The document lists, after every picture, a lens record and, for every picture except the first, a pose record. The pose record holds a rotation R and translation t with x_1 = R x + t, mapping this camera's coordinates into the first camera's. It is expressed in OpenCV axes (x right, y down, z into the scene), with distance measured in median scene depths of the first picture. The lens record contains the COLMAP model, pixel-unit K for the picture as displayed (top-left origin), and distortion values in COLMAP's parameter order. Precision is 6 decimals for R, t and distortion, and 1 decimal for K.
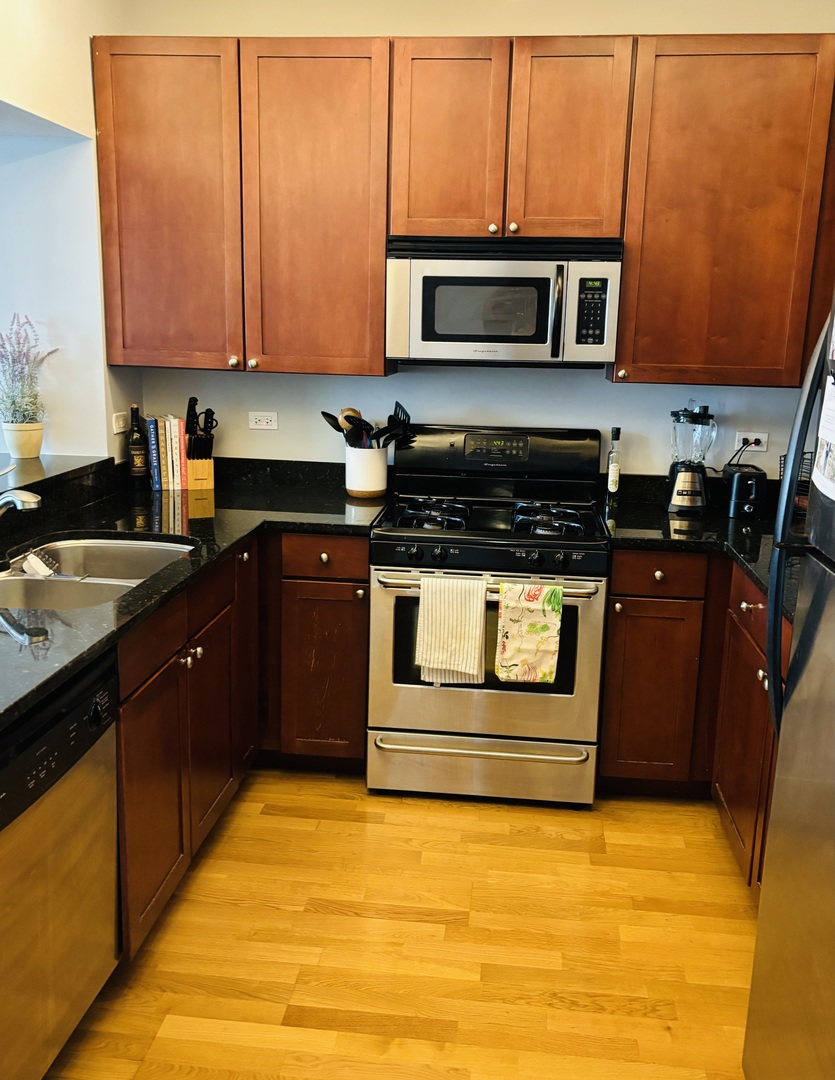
lens RADIAL K [[953.9, 0, 417.8], [0, 953.9, 542.1], [0, 0, 1]] dist [-0.018660, -0.024272]
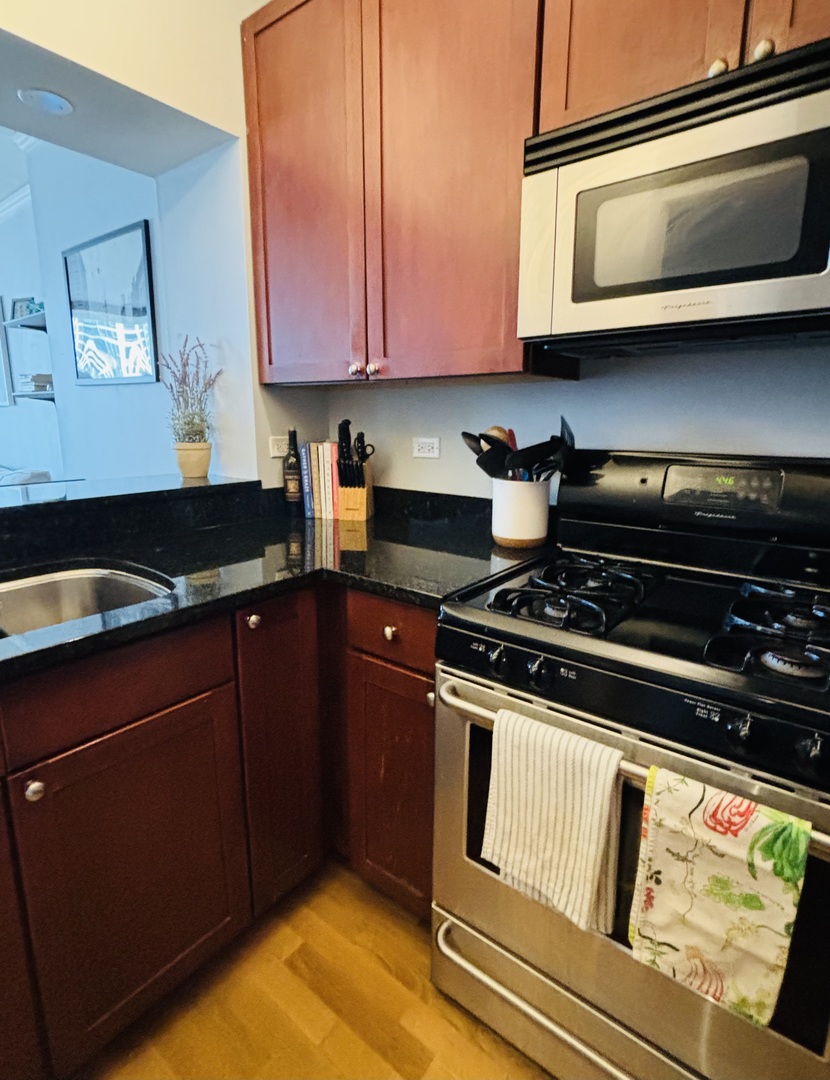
lens RADIAL K [[548.0, 0, 411.5], [0, 548.0, 529.4], [0, 0, 1]] dist [-0.005900, -0.001549]
pose [[0.853050, 0.080267, -0.515618, 0.101644], [-0.097924, 0.995169, -0.007088, -0.052100], [0.512558, 0.056538, 0.856789, 0.619308]]
